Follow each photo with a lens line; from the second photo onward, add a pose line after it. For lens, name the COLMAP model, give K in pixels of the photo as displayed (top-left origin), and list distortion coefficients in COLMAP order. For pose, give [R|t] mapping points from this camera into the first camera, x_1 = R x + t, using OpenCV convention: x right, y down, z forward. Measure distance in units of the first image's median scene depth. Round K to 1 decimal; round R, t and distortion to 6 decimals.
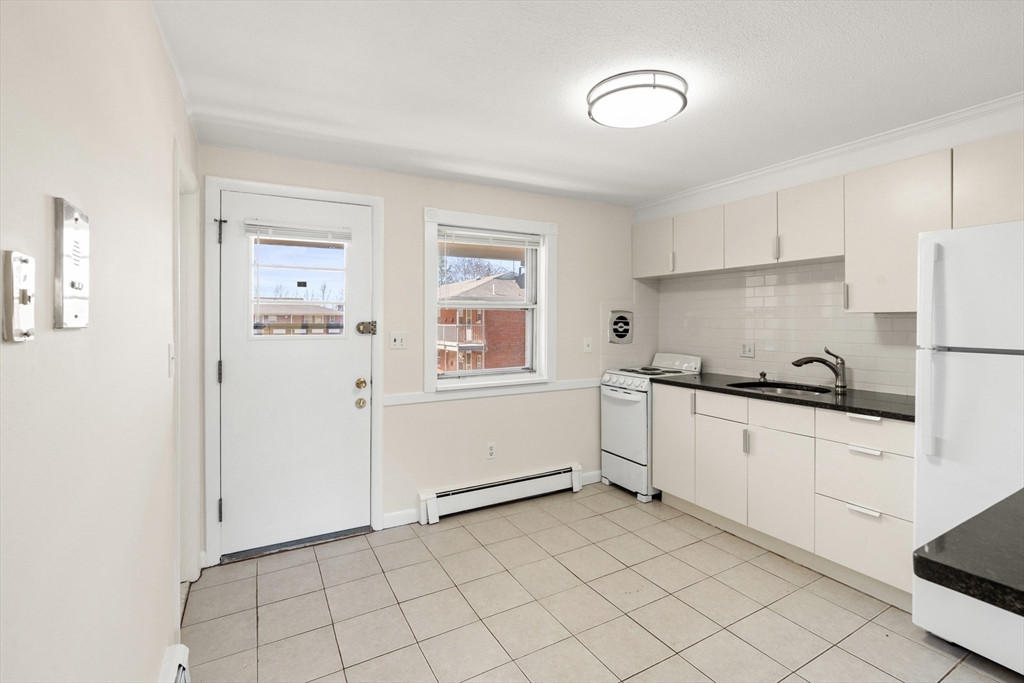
lens RADIAL K [[459.6, 0, 529.1], [0, 459.6, 319.6], [0, 0, 1]] dist [-0.008830, 0.002521]
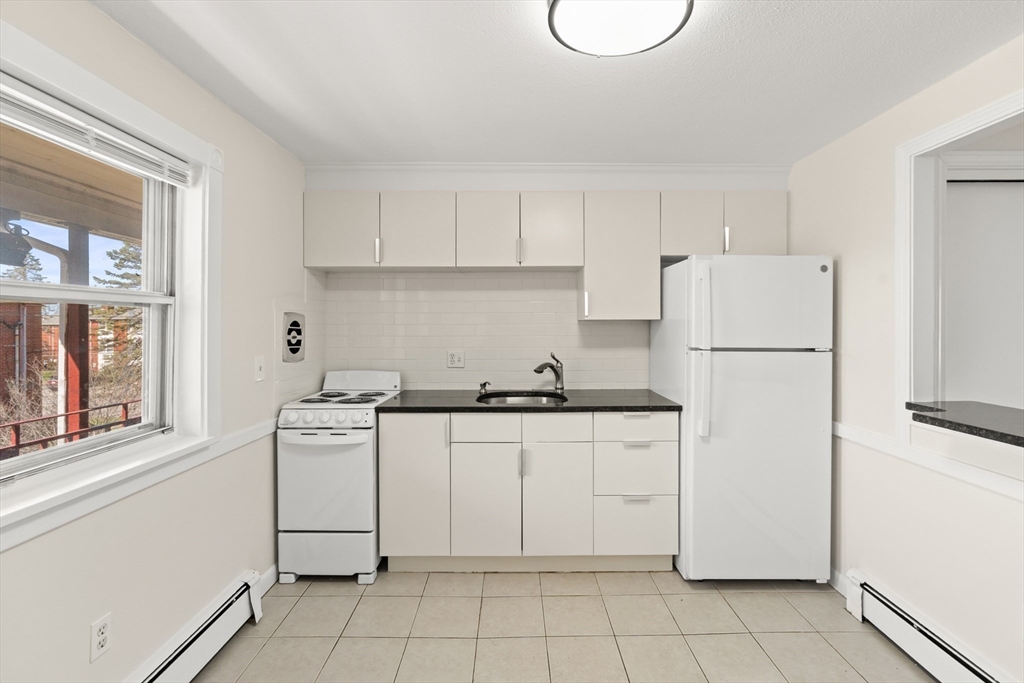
lens RADIAL K [[459.6, 0, 519.8], [0, 459.6, 326.7], [0, 0, 1]] dist [-0.008830, 0.002521]
pose [[0.509446, -0.002920, 0.860497, -0.238501], [-0.000129, 0.999994, 0.003470, -0.001538], [-0.860502, -0.001879, 0.509443, 0.434926]]
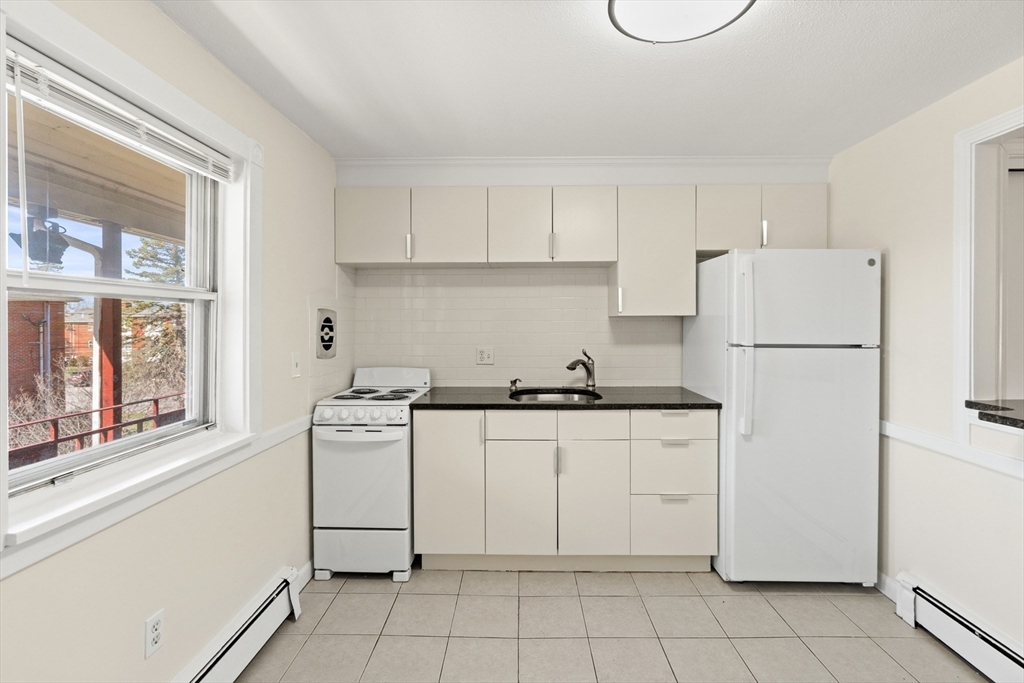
lens RADIAL K [[459.6, 0, 518.1], [0, 459.6, 326.1], [0, 0, 1]] dist [-0.008830, 0.002521]
pose [[0.529967, -0.007216, 0.847988, -0.250527], [0.000802, 0.999968, 0.008008, 0.000243], [-0.848018, -0.003564, 0.529955, 0.474404]]
